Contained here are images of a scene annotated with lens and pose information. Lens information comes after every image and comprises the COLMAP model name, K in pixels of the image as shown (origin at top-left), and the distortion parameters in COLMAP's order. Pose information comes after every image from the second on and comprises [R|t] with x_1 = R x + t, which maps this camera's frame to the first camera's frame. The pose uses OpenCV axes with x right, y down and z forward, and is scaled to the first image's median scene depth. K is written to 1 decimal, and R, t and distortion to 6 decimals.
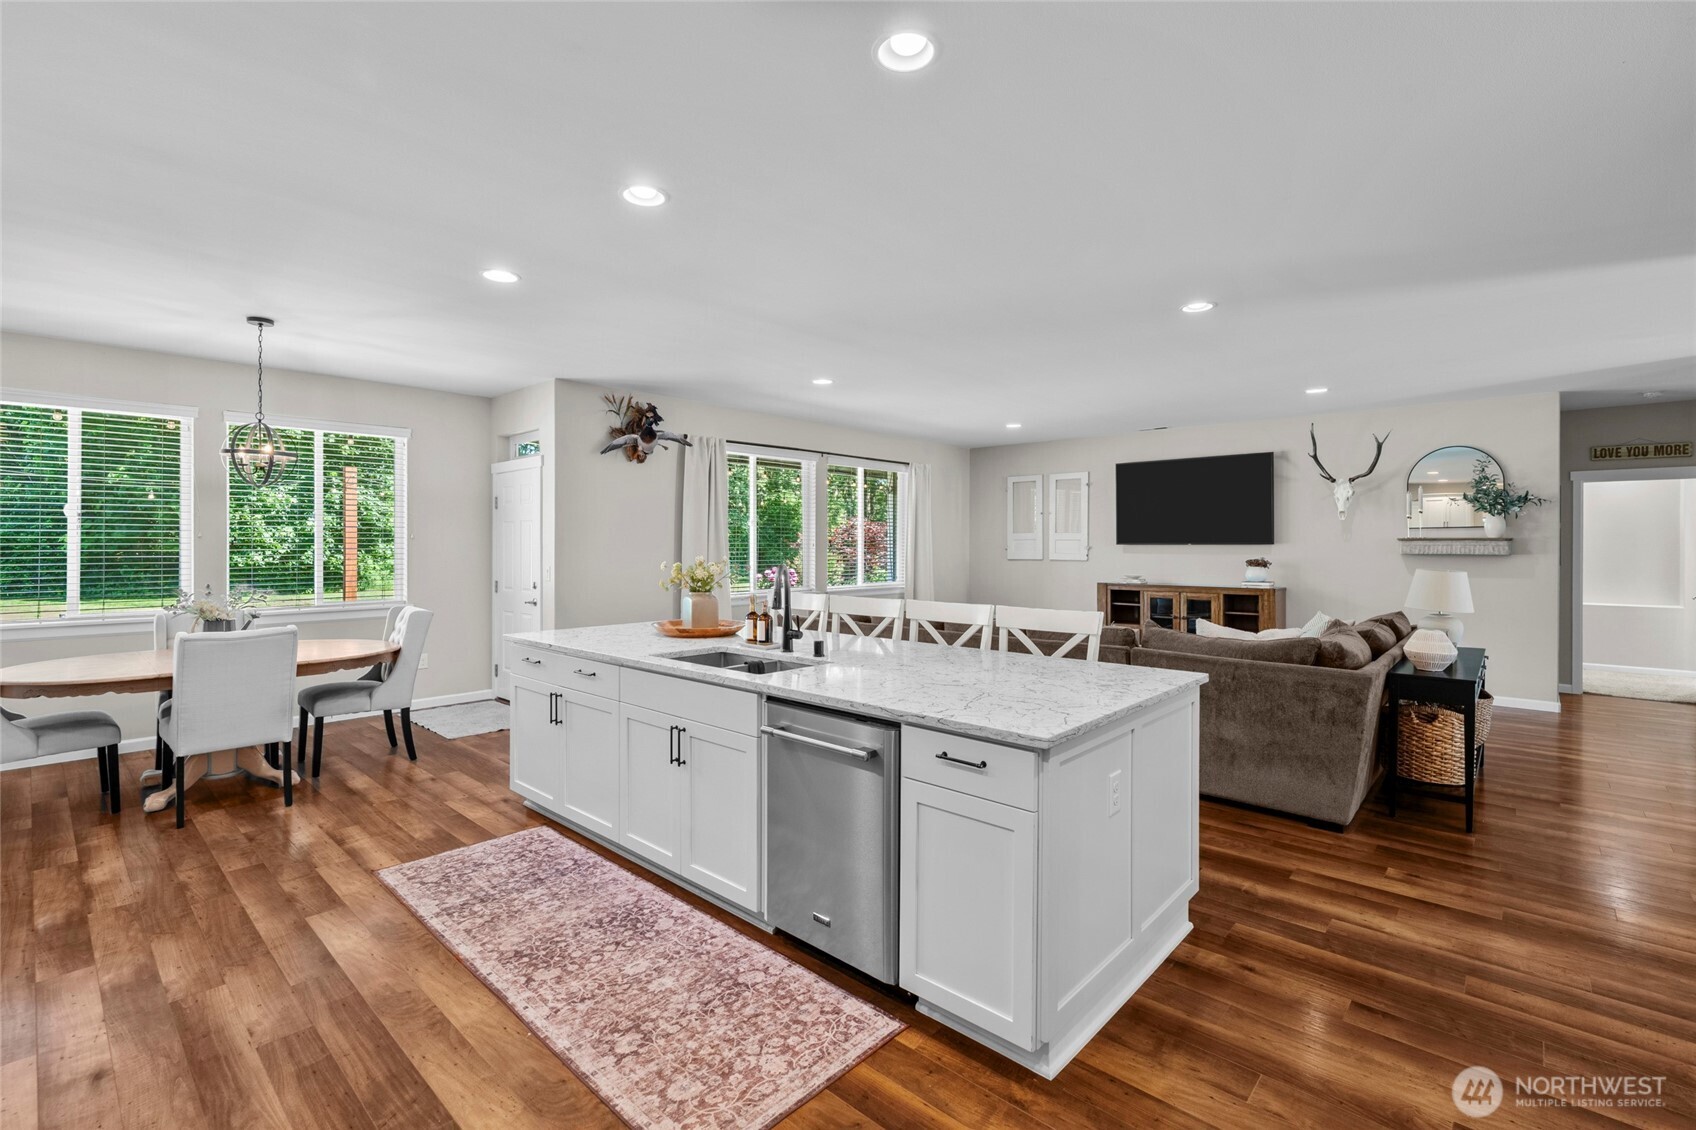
lens RADIAL K [[753.7, 0, 850.1], [0, 753.7, 539.5], [0, 0, 1]] dist [-0.003881, 0.000266]
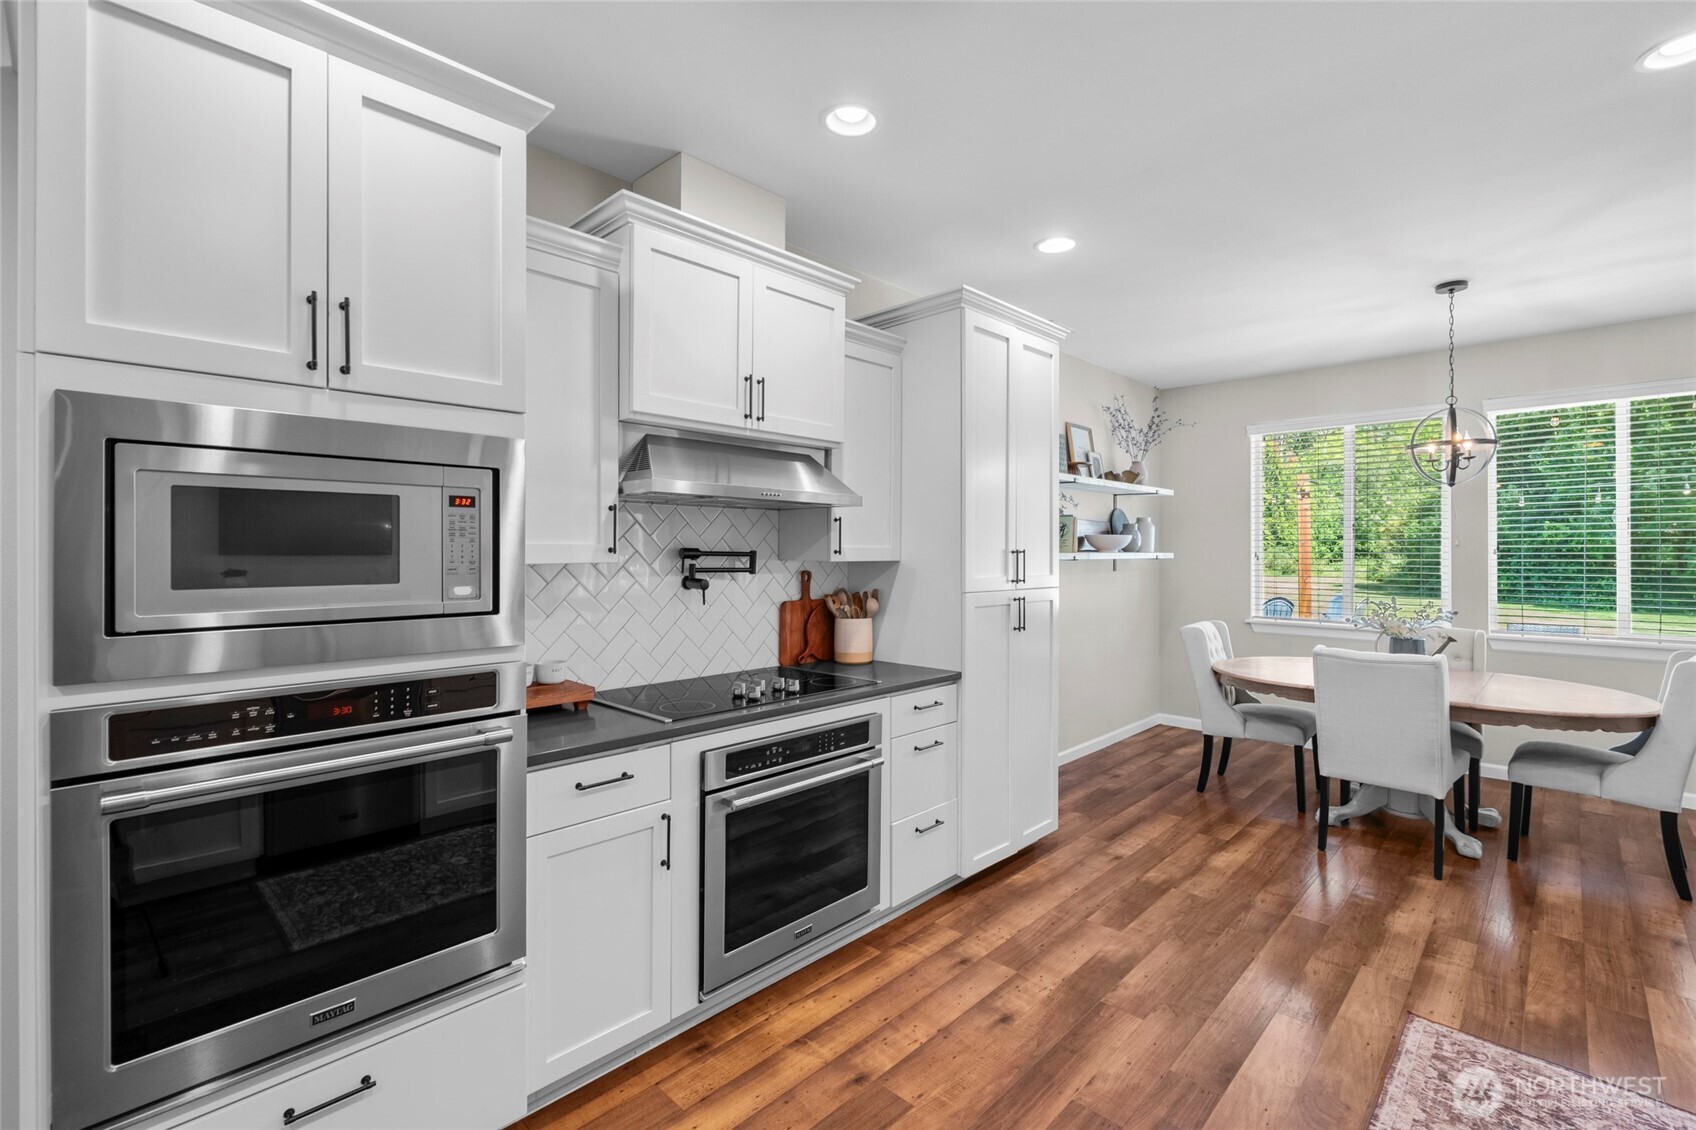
lens RADIAL K [[751.7, 0, 851.5], [0, 751.7, 549.0], [0, 0, 1]] dist [-0.003412, 0.000069]
pose [[-0.025140, -0.002403, -0.999681, 0.086687], [0.002959, 0.999993, -0.002478, 0.001810], [0.999680, -0.003021, -0.025133, 0.477219]]
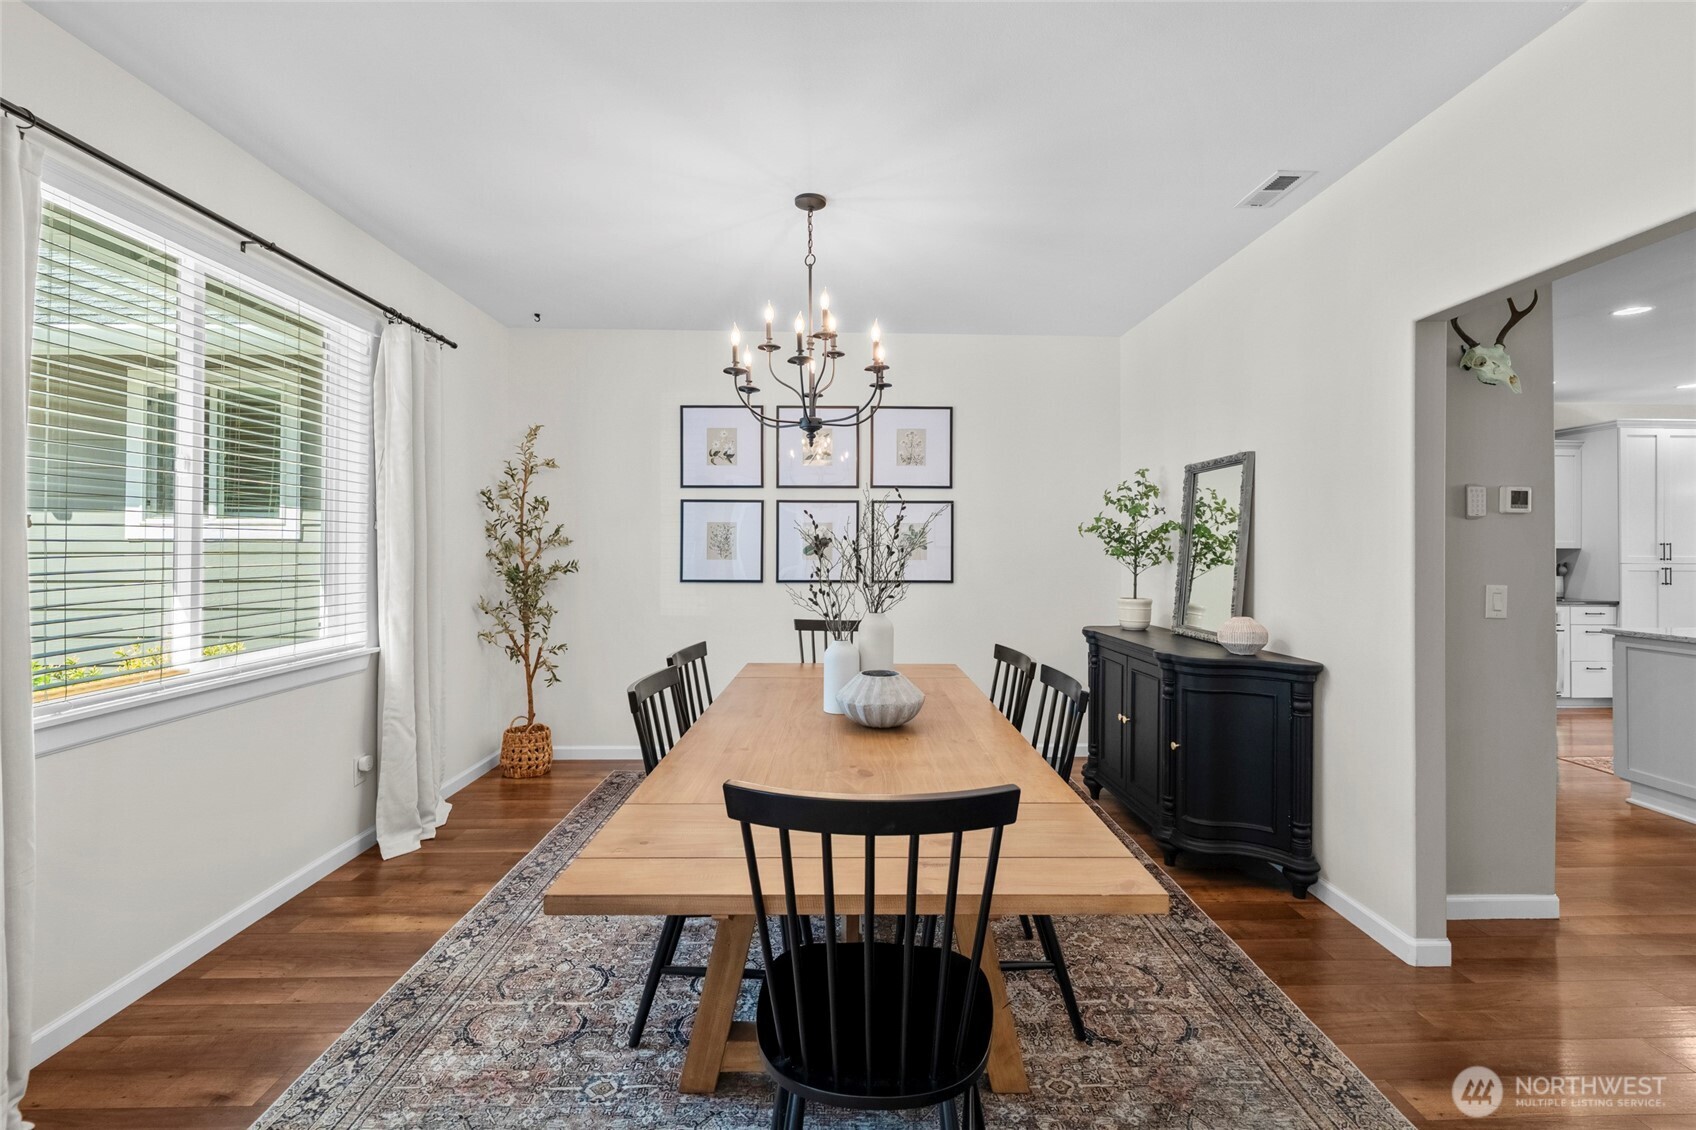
lens RADIAL K [[763.2, 0, 841.0], [0, 763.2, 548.8], [0, 0, 1]] dist [-0.002452, -0.000033]
pose [[-0.721221, -0.004454, -0.692690, 1.968425], [-0.002552, 0.999990, -0.003772, 0.027710], [0.692700, -0.000952, -0.721225, 0.614583]]
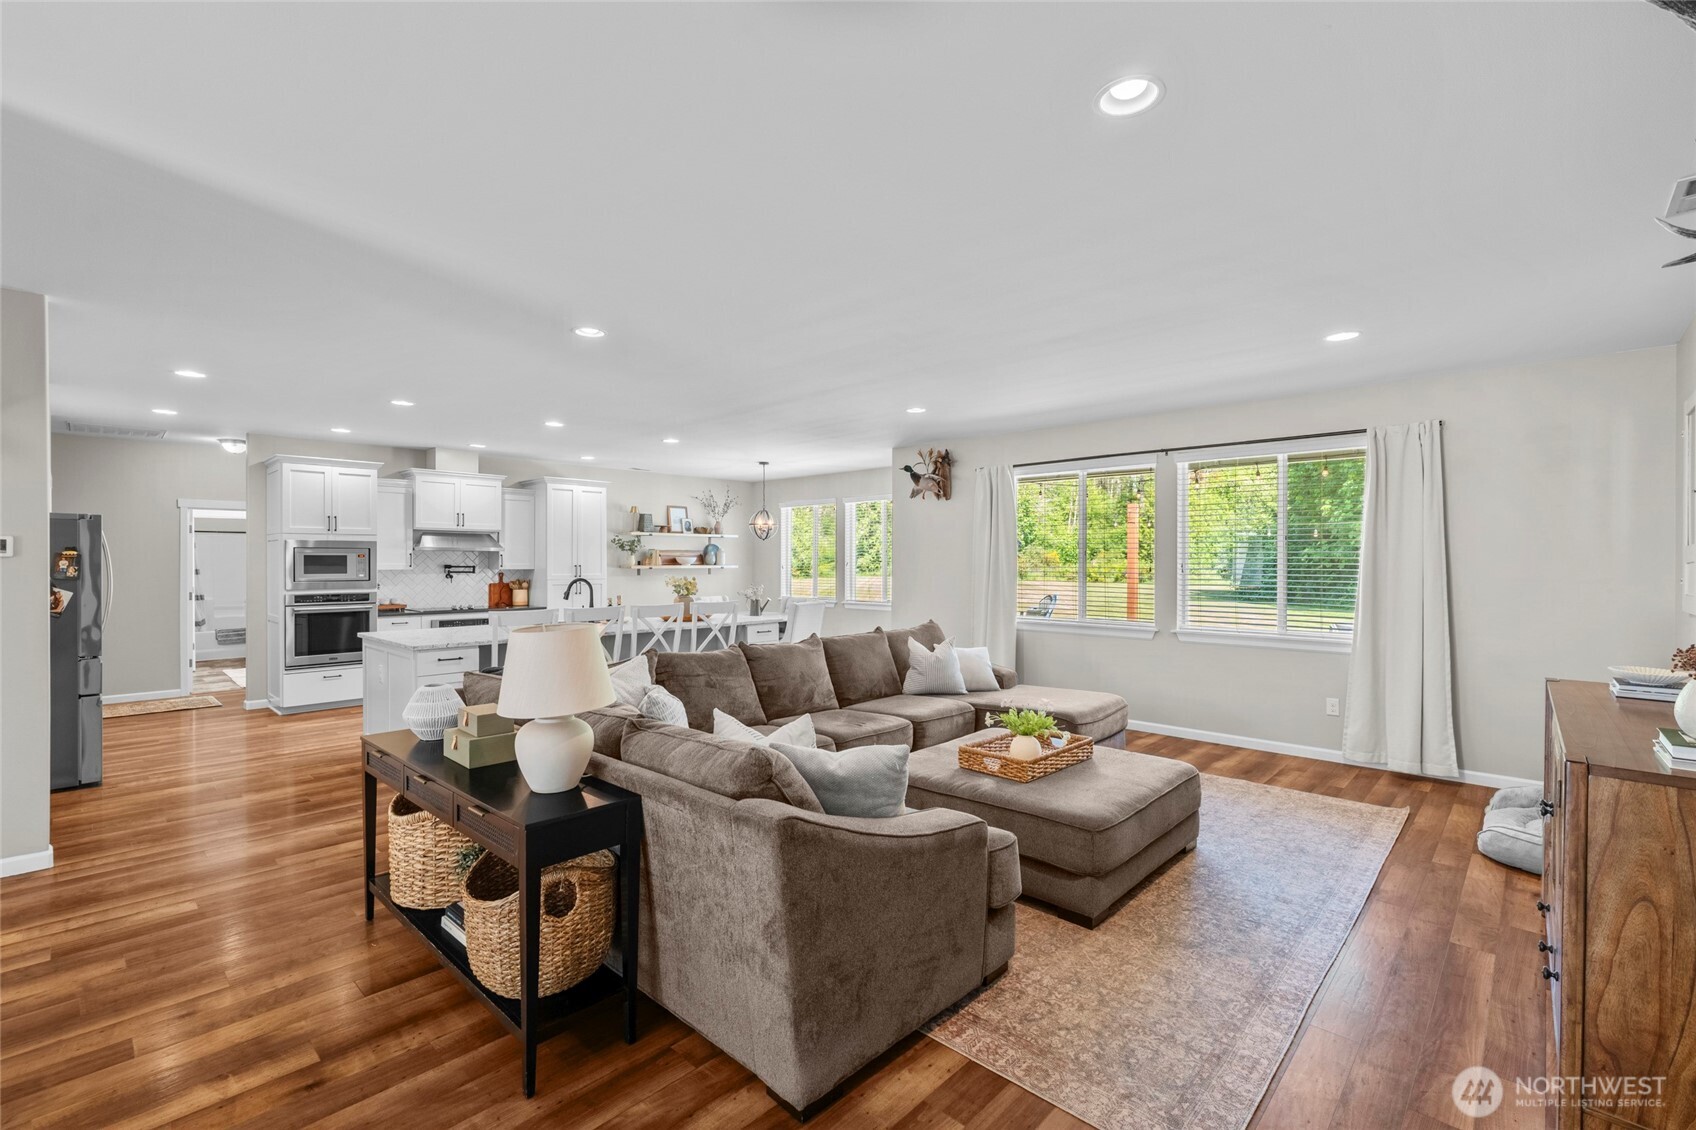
lens RADIAL K [[745.7, 0, 849.4], [0, 745.7, 562.6], [0, 0, 1]] dist [-0.001624, 0.000031]
pose [[-0.017671, 0.000578, -0.999844, 1.833580], [0.004631, 0.999989, 0.000496, -0.005011], [0.999833, -0.004621, -0.017673, 1.729996]]
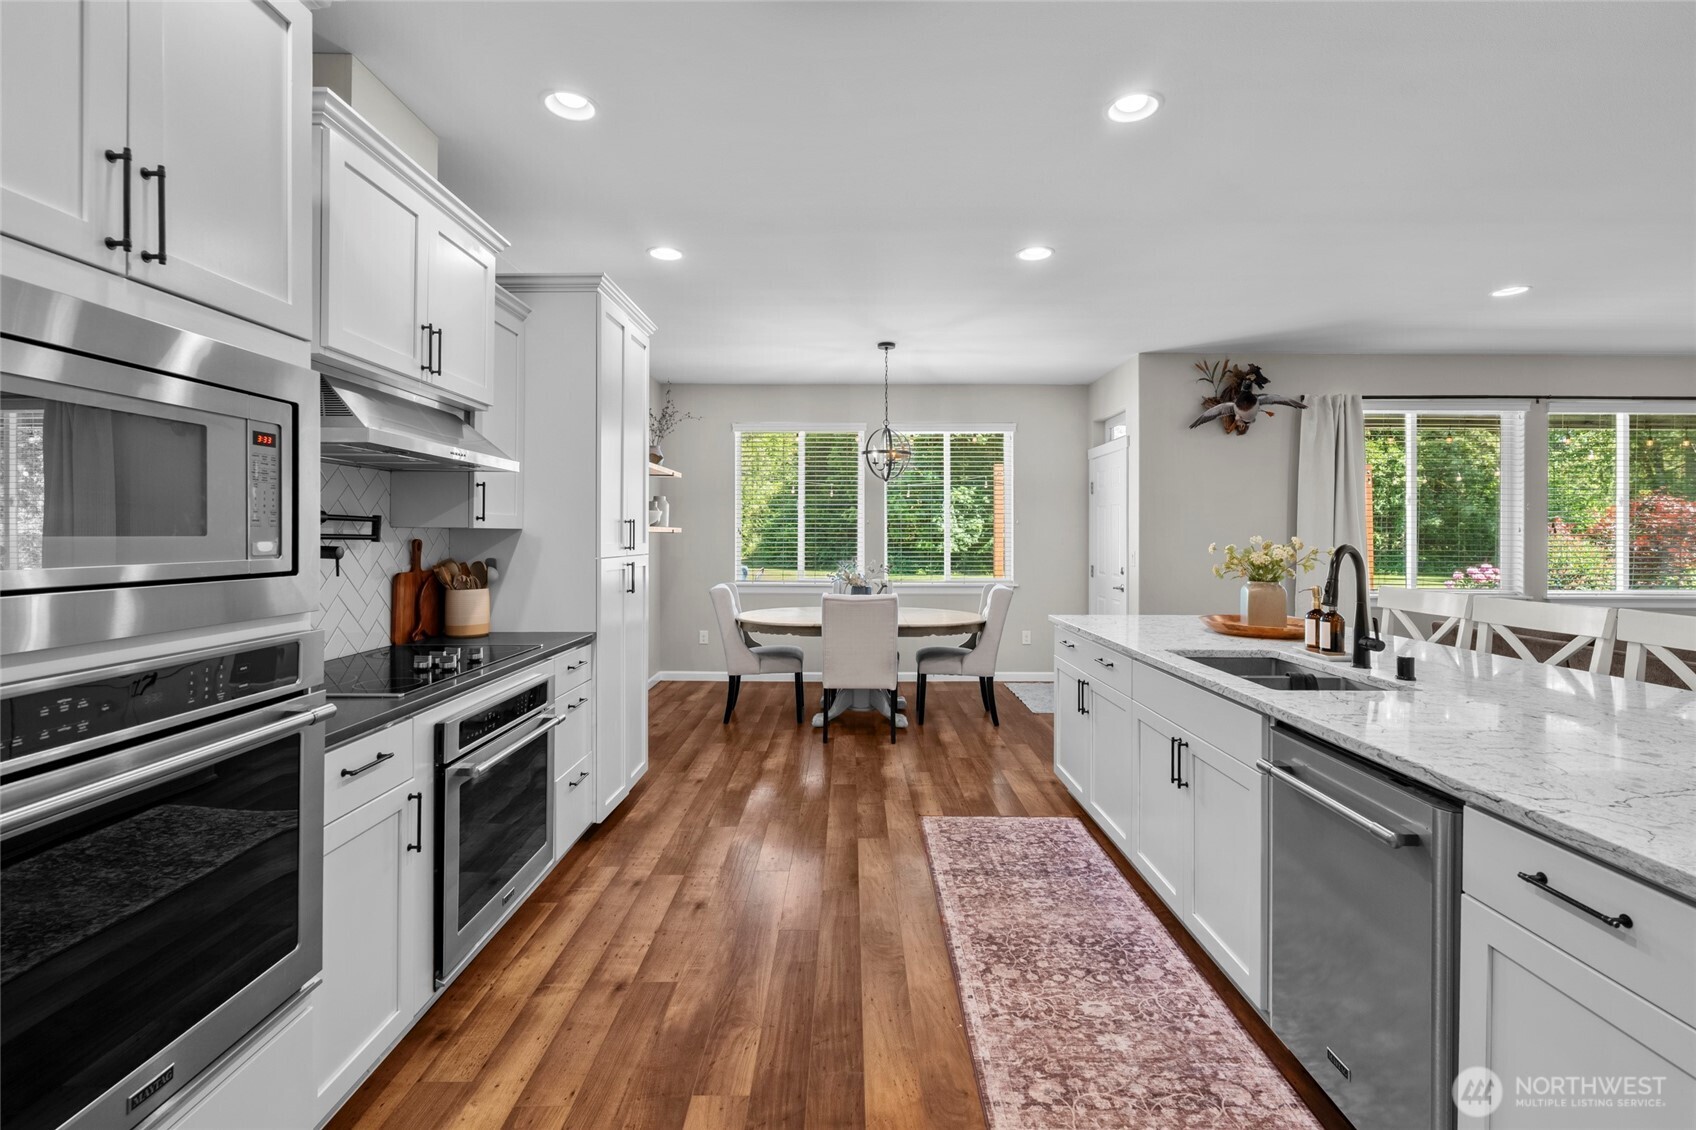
lens RADIAL K [[757.4, 0, 854.1], [0, 757.4, 534.1], [0, 0, 1]] dist [-0.002386, 0.000147]
pose [[0.677484, 0.000615, -0.735537, 0.122556], [0.001623, 0.999996, 0.002331, 0.020113], [0.735535, -0.002773, 0.677481, 0.163579]]
